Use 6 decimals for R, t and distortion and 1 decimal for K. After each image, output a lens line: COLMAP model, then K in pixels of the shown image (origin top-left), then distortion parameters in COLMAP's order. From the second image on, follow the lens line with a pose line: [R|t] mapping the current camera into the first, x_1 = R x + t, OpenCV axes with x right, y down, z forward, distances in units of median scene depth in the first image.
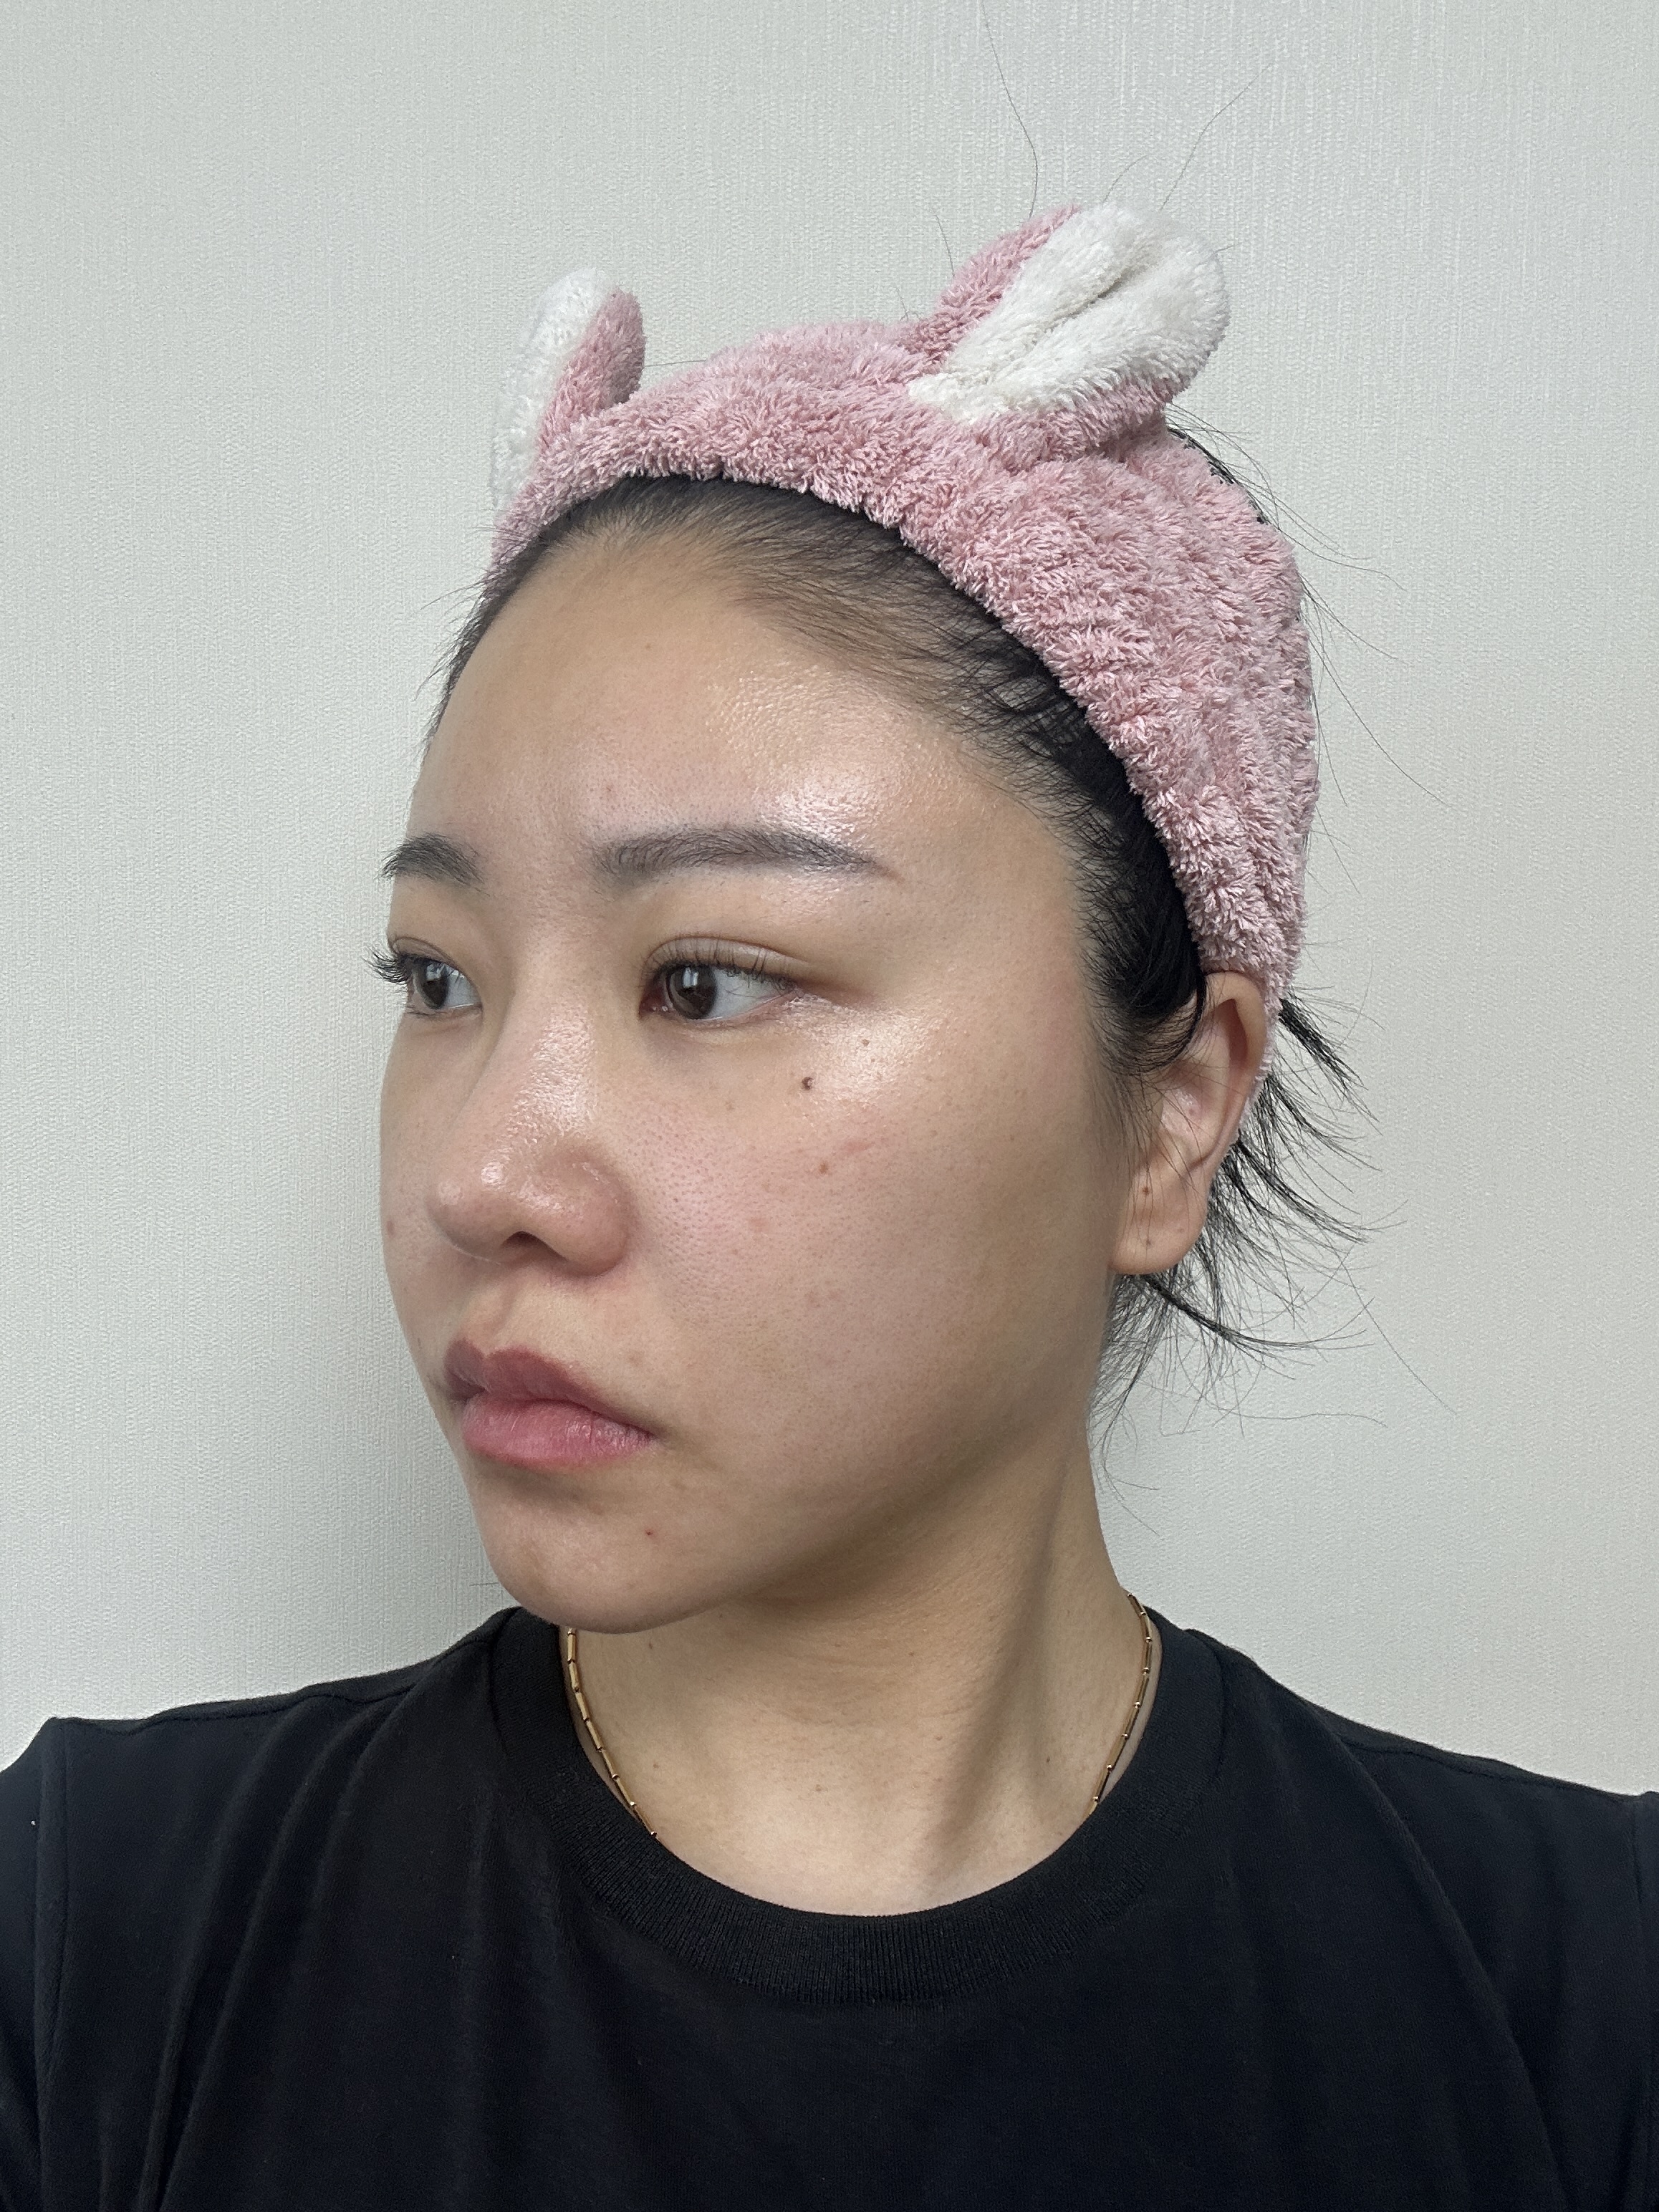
lens RADIAL K [[1809.6, 0, 827.3], [0, 1809.6, 1126.3], [0, 0, 1]] dist [0.084279, -0.035218]
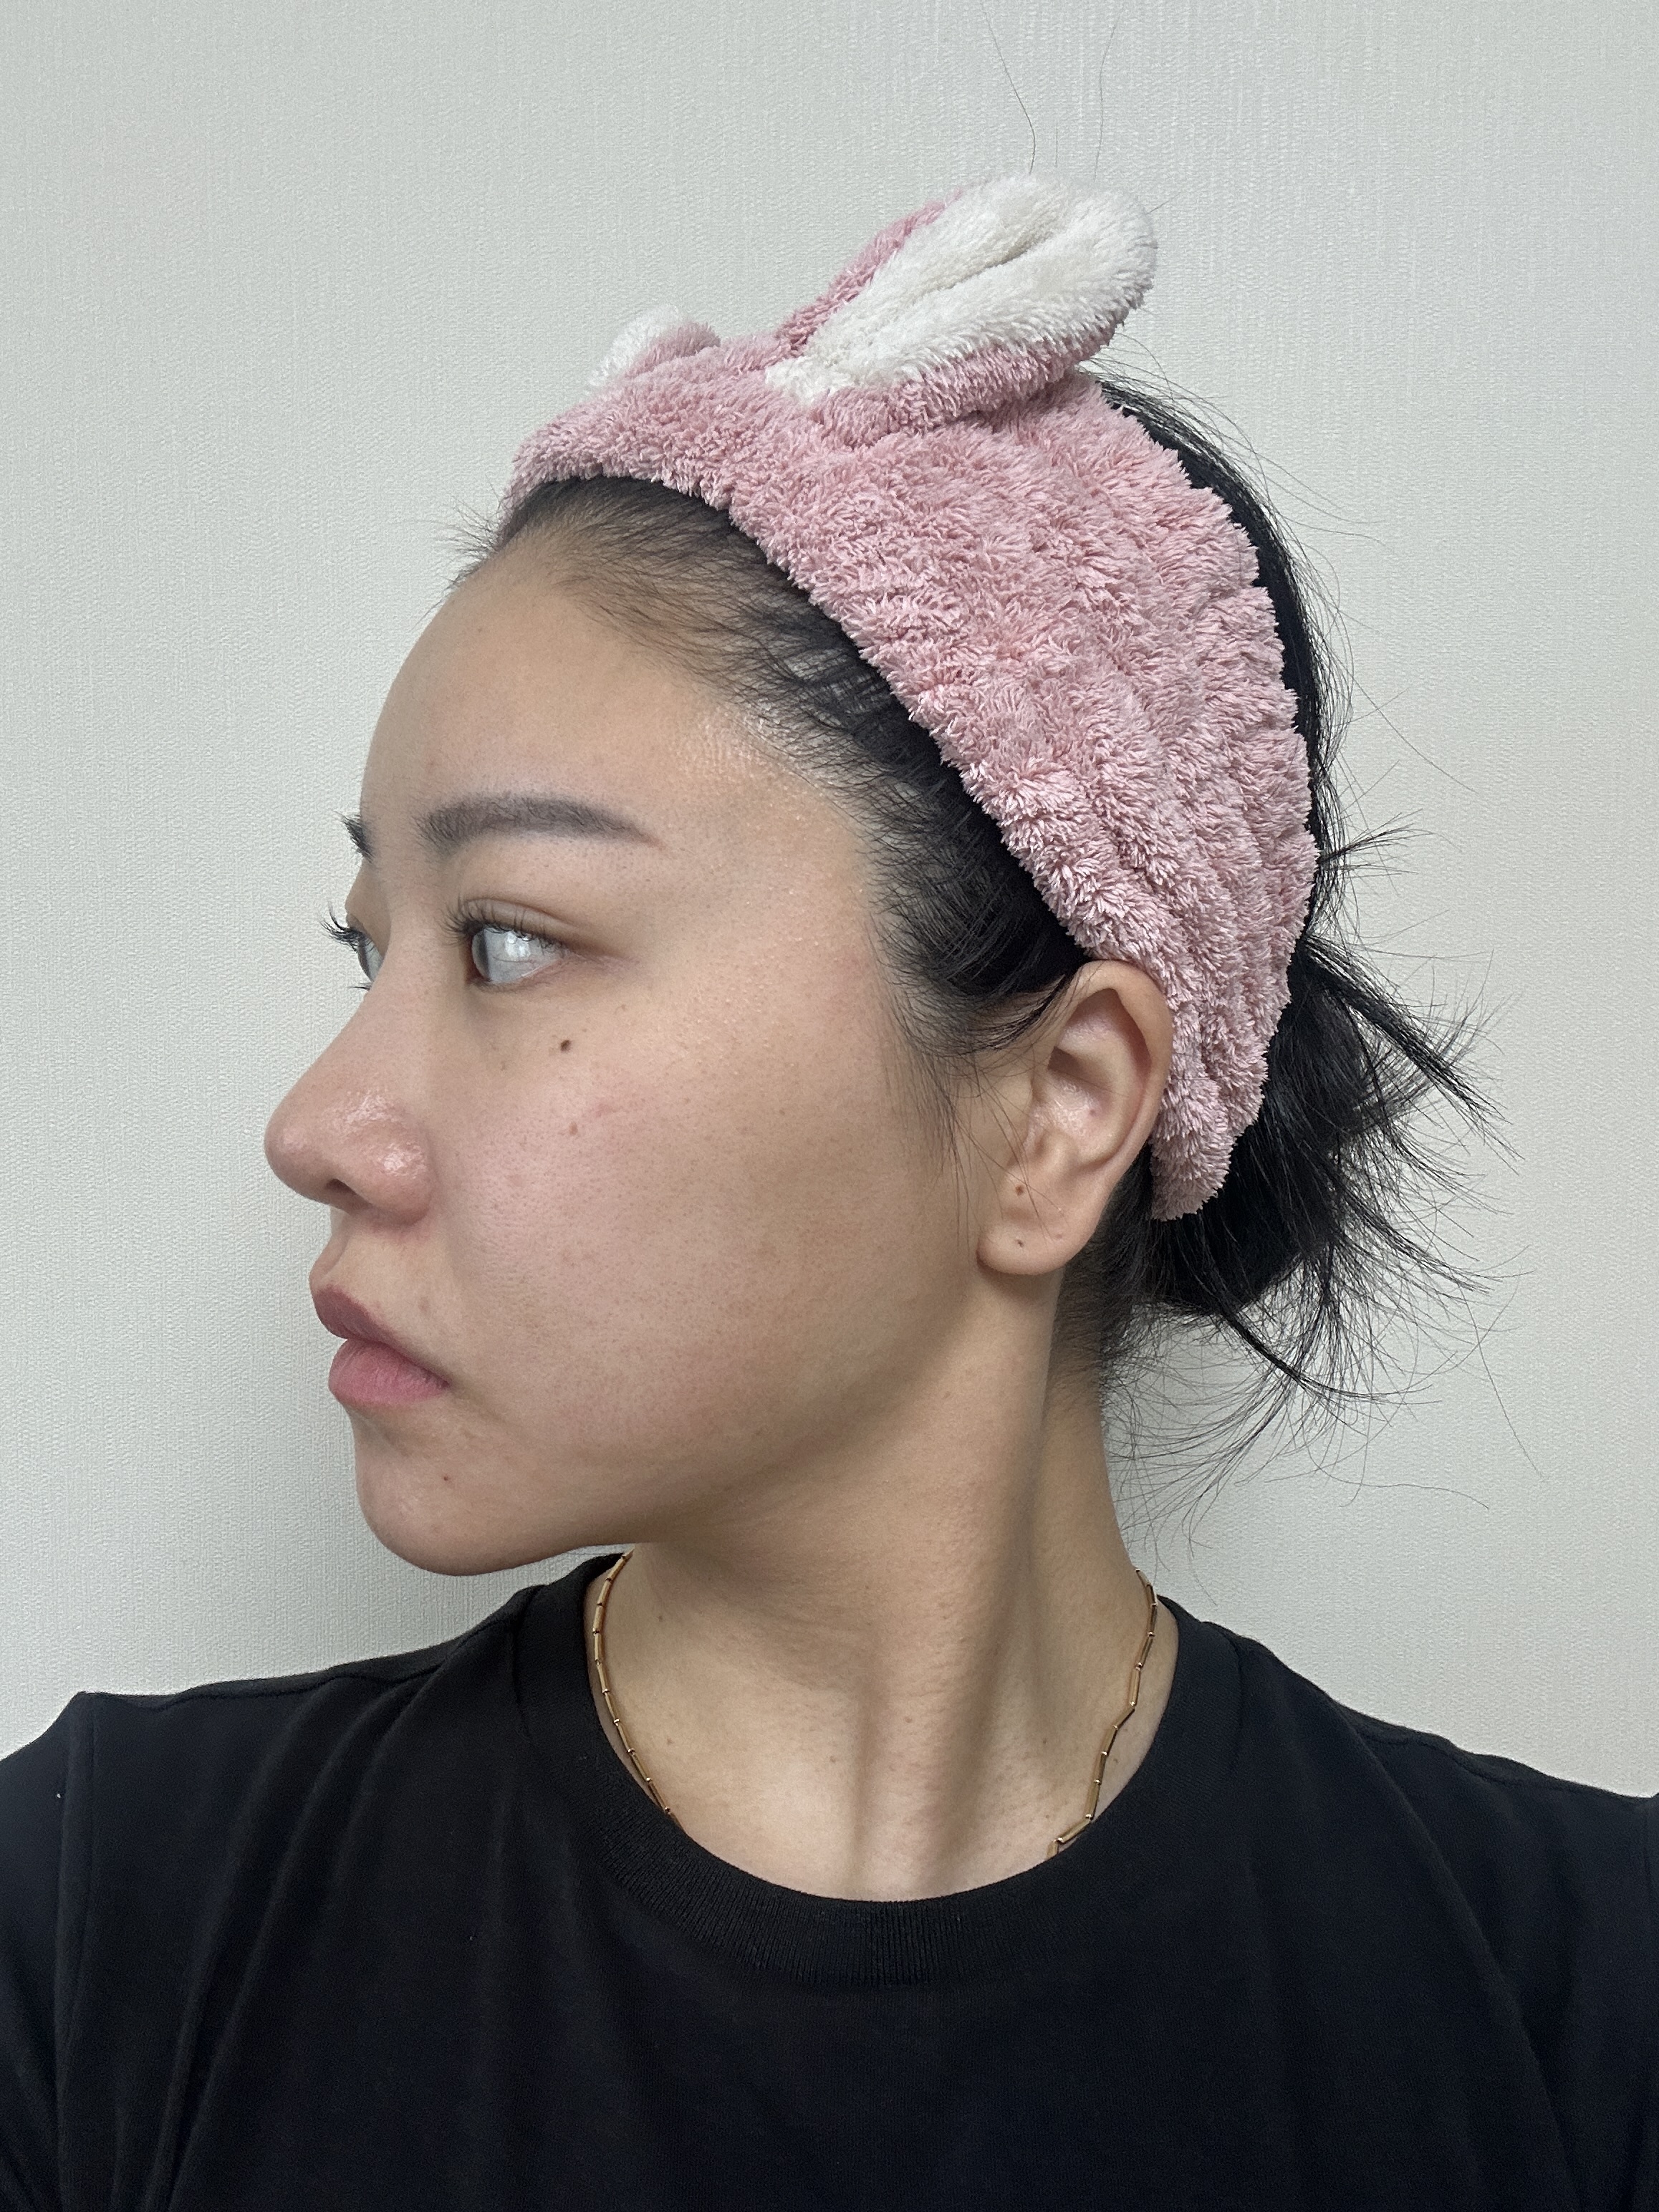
lens RADIAL K [[1809.6, 0, 825.0], [0, 1809.6, 1110.8], [0, 0, 1]] dist [0.084279, -0.035218]
pose [[0.942927, 0.044312, -0.330038, 0.434076], [-0.058615, 0.997718, -0.033505, 0.036169], [0.327800, 0.050938, 0.943373, 0.077589]]
